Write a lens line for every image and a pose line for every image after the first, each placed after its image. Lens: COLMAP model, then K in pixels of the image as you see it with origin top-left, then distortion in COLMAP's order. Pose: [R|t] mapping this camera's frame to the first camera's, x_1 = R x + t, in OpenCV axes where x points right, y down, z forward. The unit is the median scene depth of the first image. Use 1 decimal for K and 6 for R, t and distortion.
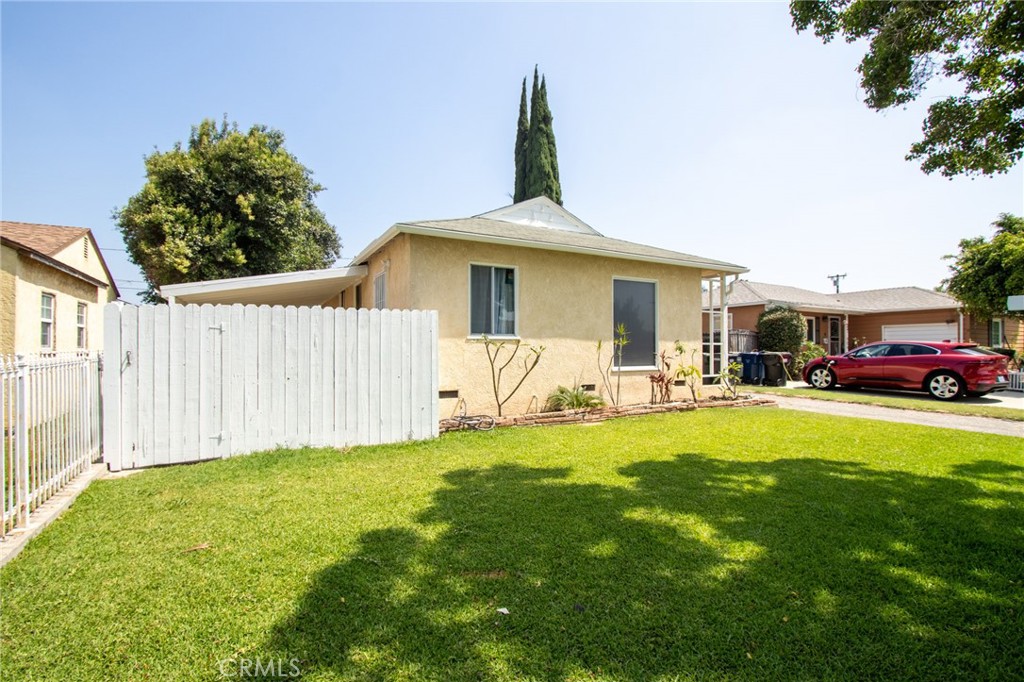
lens RADIAL K [[472.8, 0, 505.4], [0, 472.8, 342.5], [0, 0, 1]] dist [-0.024551, 0.007970]
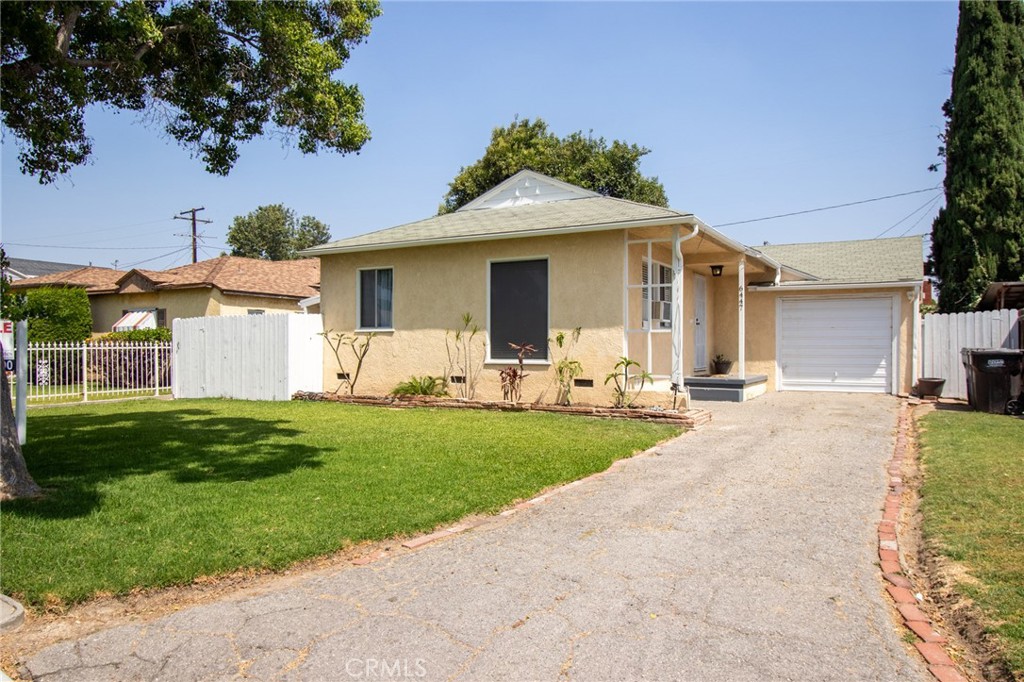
lens RADIAL K [[713.0, 0, 512.0], [0, 713.0, 341.0], [0, 0, 1]] dist [-0.007534, 0.009642]
pose [[0.536559, -0.006402, -0.843839, 1.511105], [0.011274, 0.999936, -0.000418, 0.019125], [0.843788, -0.009290, 0.536597, 0.314522]]
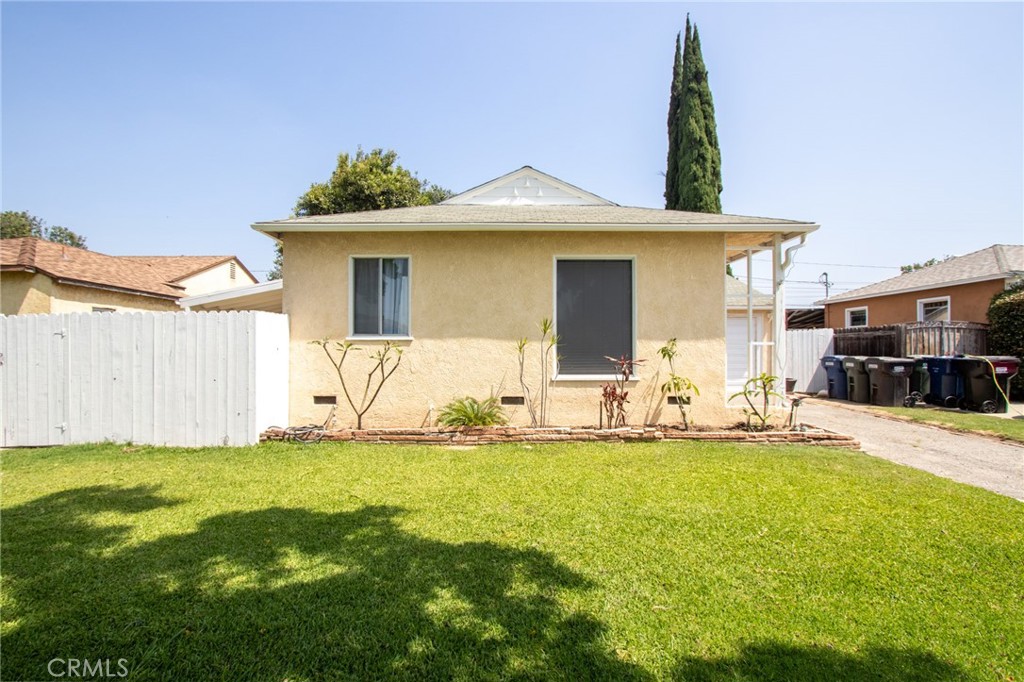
lens RADIAL K [[471.0, 0, 505.1], [0, 471.0, 345.9], [0, 0, 1]] dist [-0.014563, 0.000386]
pose [[0.881700, -0.002382, -0.471804, 0.549398], [0.005988, 0.999963, 0.006141, 0.000018], [0.471772, -0.008239, 0.881682, 0.309227]]
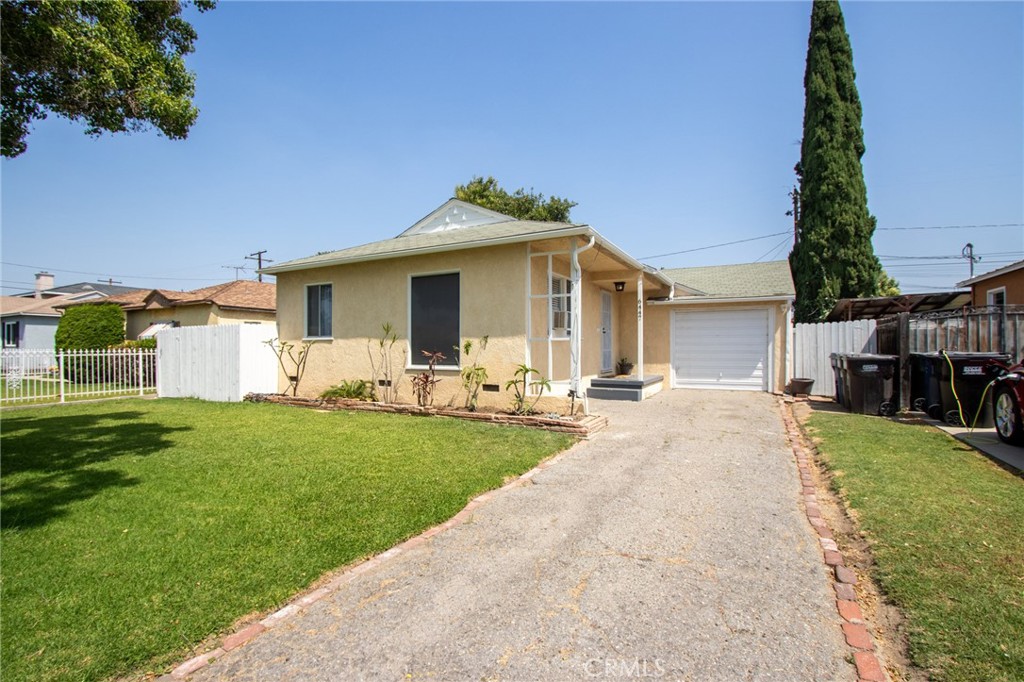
lens RADIAL K [[472.8, 0, 505.4], [0, 472.8, 342.5], [0, 0, 1]] dist [-0.024551, 0.007970]
pose [[0.549629, -0.011100, -0.835335, 1.256165], [0.013638, 0.999898, -0.004314, 0.012293], [0.835298, -0.009021, 0.549724, 0.657198]]
